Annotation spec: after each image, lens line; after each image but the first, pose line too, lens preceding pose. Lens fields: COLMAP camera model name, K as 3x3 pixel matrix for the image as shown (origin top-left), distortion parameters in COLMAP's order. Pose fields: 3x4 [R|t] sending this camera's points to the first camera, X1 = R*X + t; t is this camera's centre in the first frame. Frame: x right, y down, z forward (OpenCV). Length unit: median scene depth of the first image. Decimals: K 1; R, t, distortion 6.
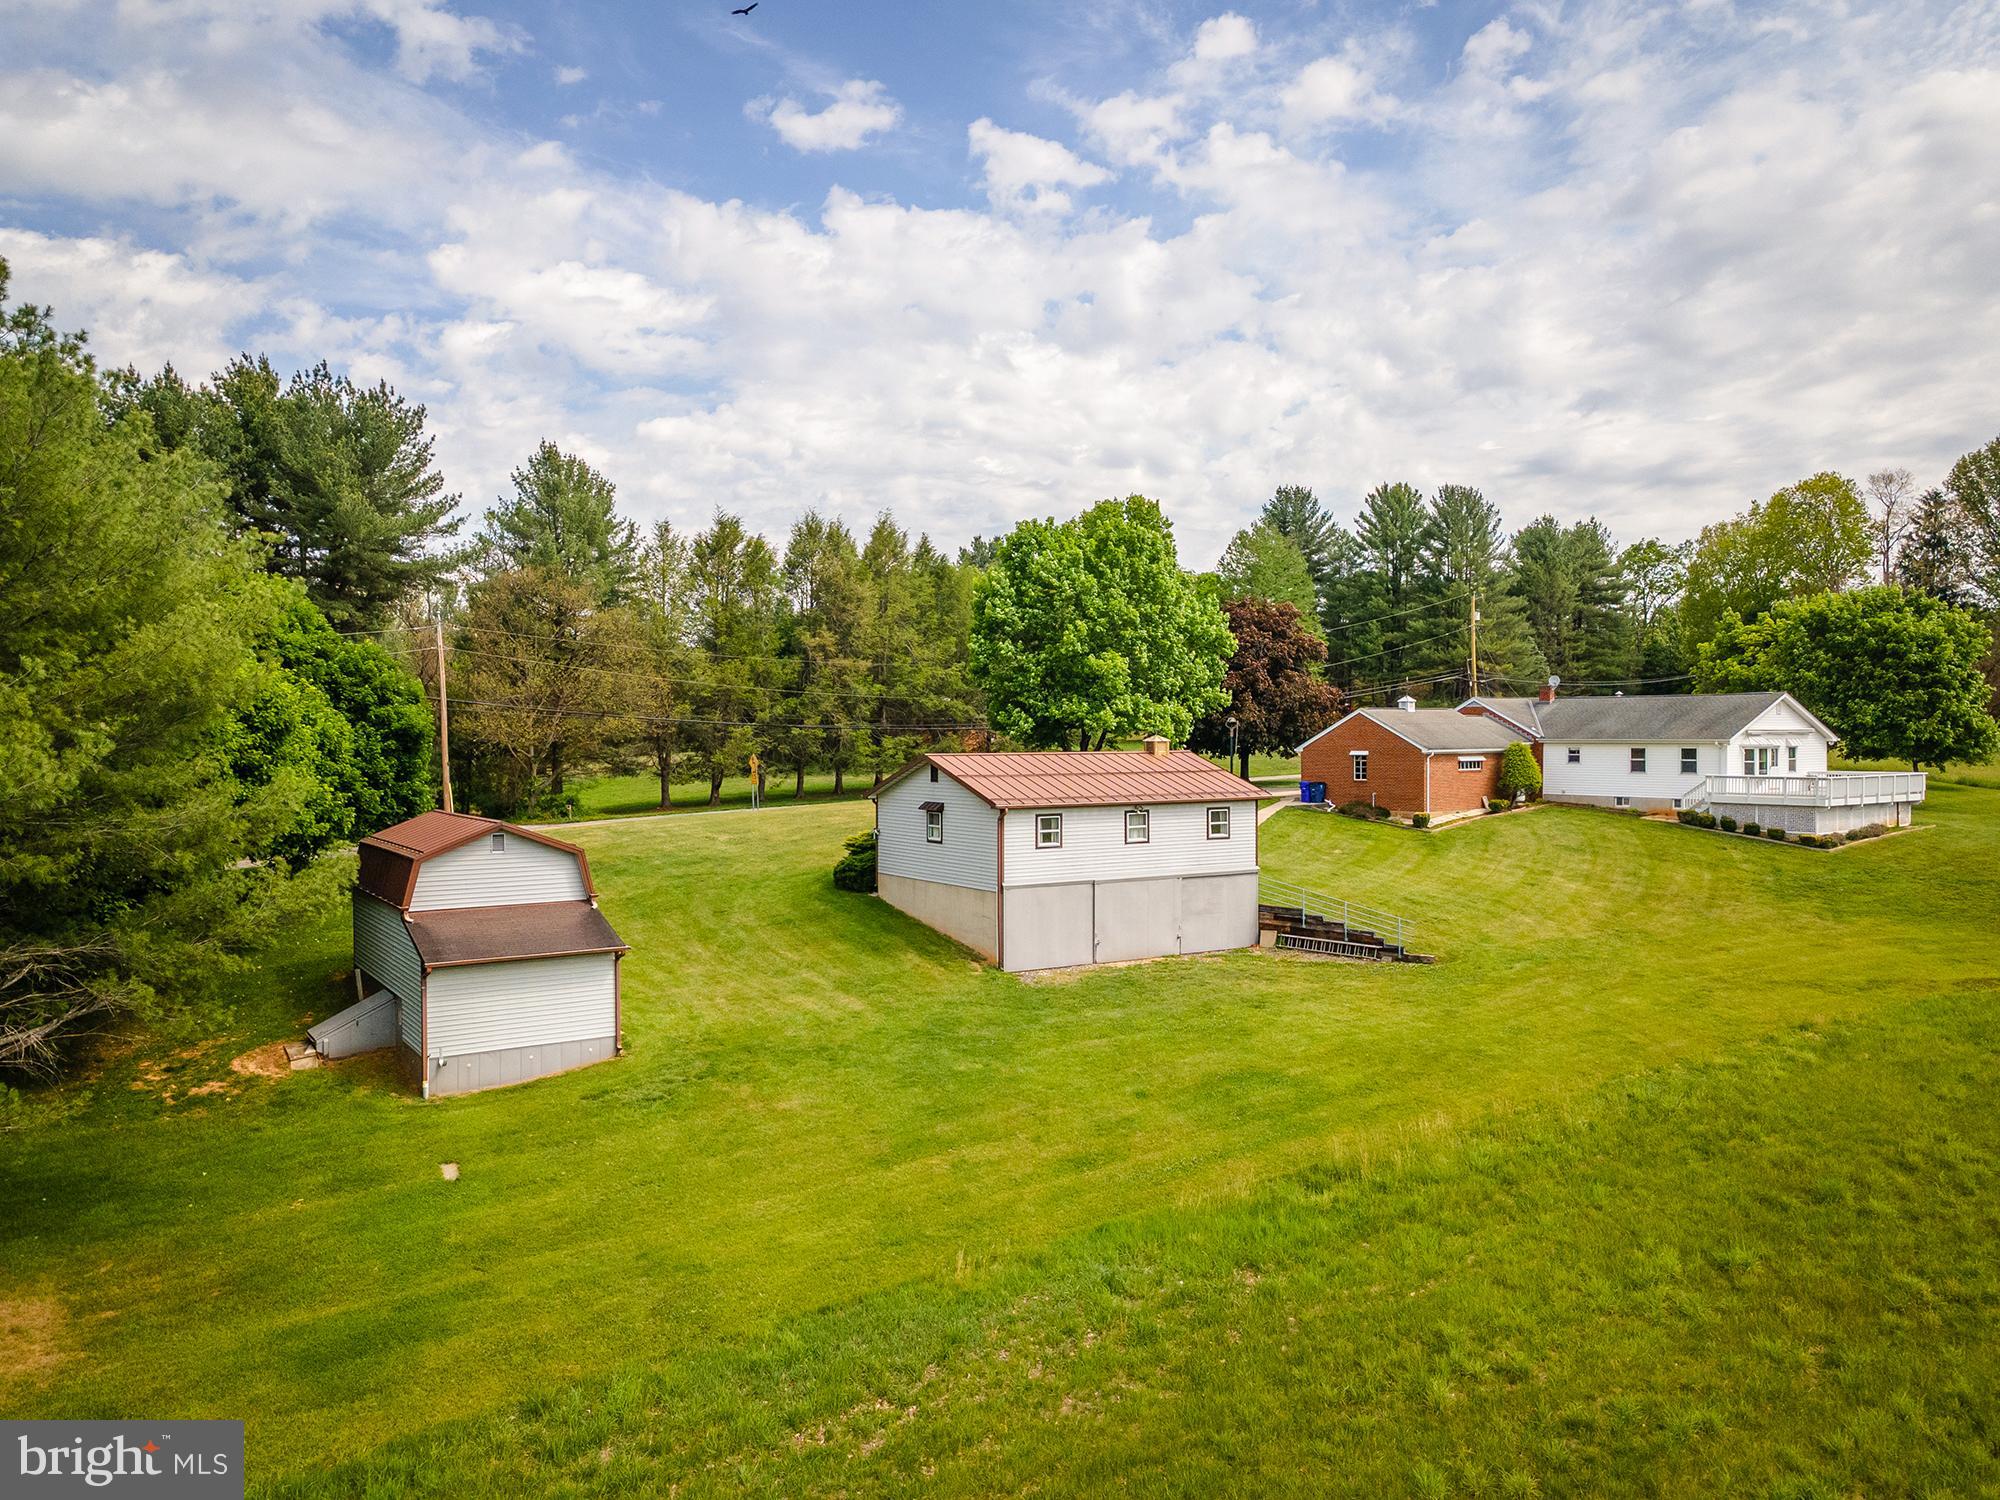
lens RADIAL K [[1465.4, 0, 996.3], [0, 1465.4, 765.2], [0, 0, 1]] dist [0.029461, 0.023691]
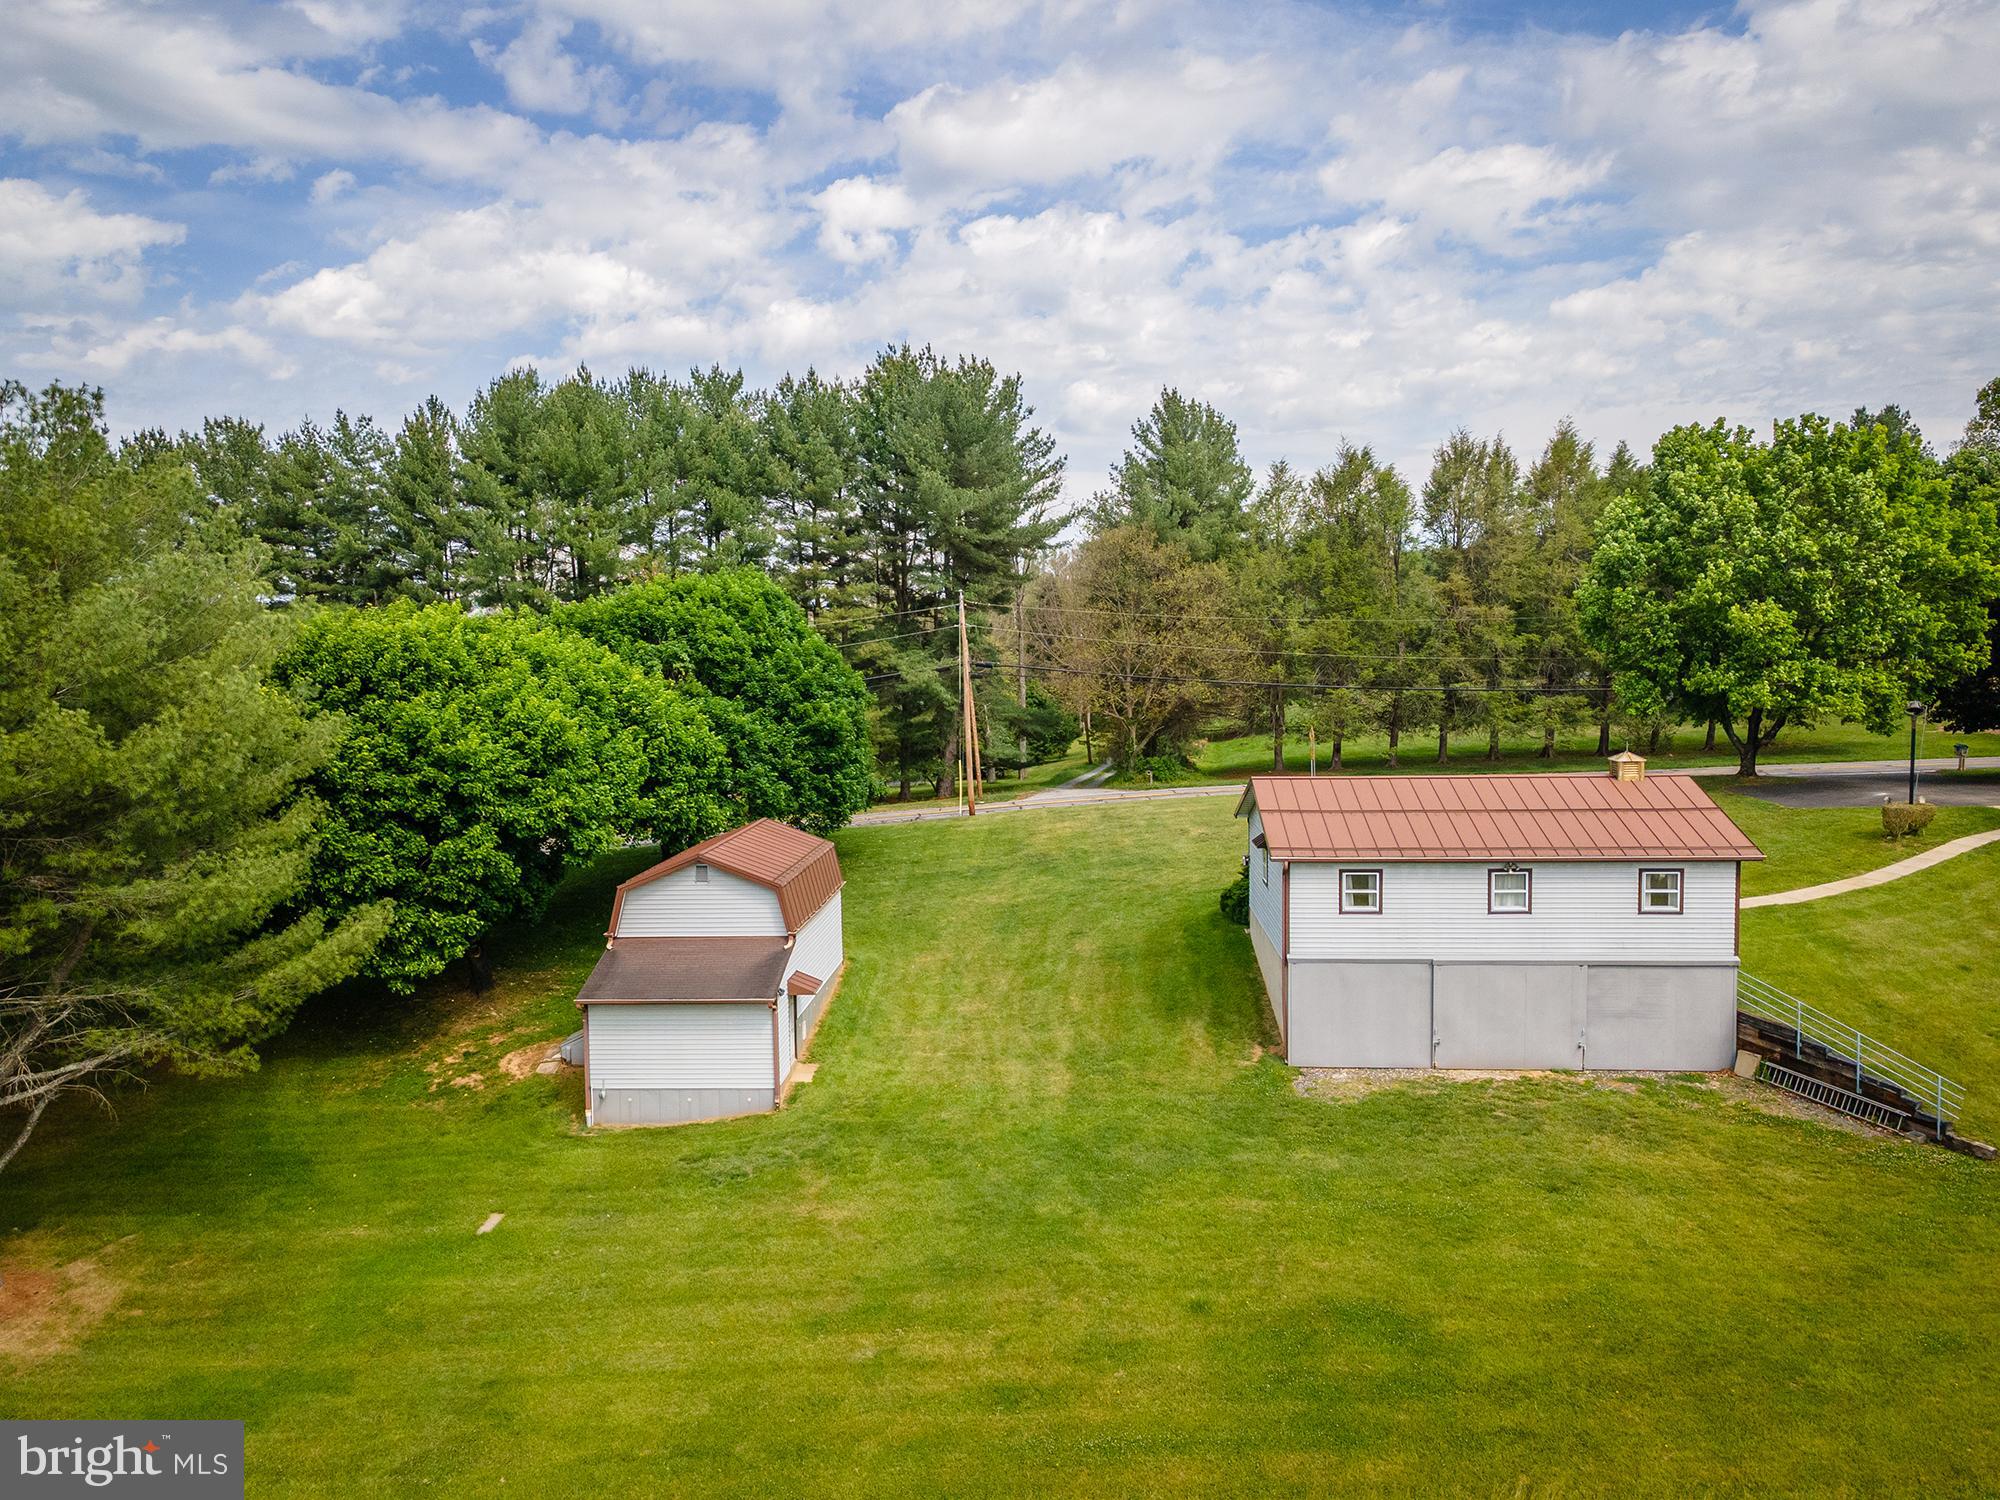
lens RADIAL K [[1465.4, 0, 995.4], [0, 1465.4, 747.7], [0, 0, 1]] dist [0.029461, 0.023691]
pose [[0.805001, 0.037779, -0.592069, 0.310910], [-0.001925, 0.998132, 0.061072, -0.072143], [0.593270, -0.048023, 0.803570, 0.246288]]
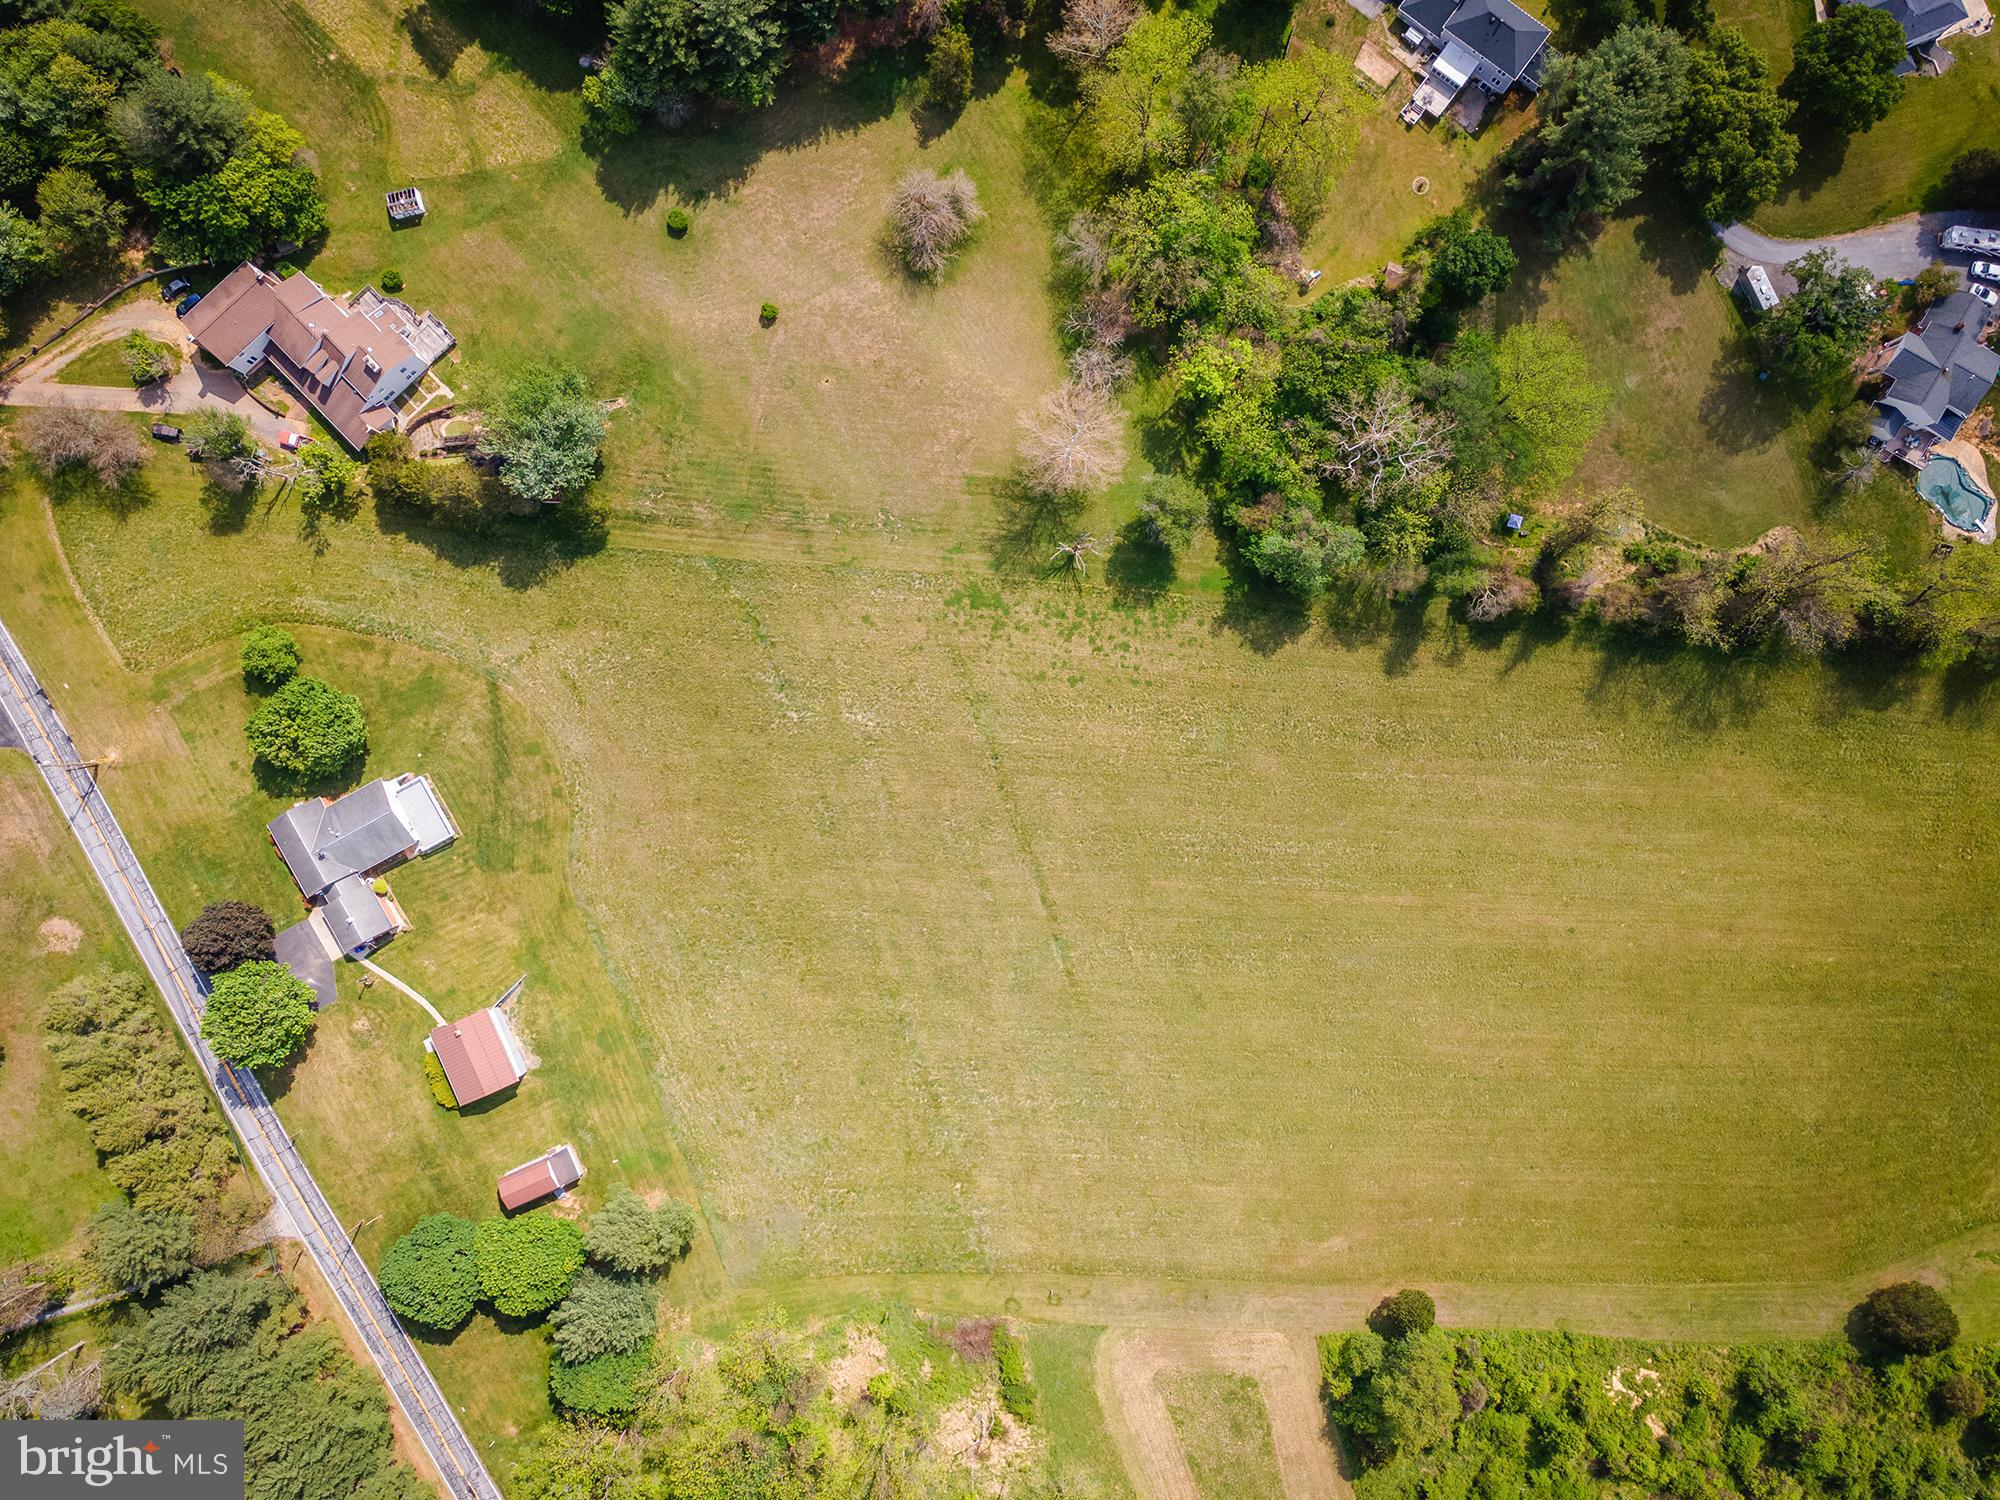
lens RADIAL K [[1465.4, 0, 1007.5], [0, 1465.4, 758.5], [0, 0, 1]] dist [0.029461, 0.023691]
pose [[0.159024, -0.987208, 0.011523, 1.090305], [0.008011, 0.012961, 0.999884, -4.217048], [-0.987242, -0.158913, 0.009970, -0.389943]]
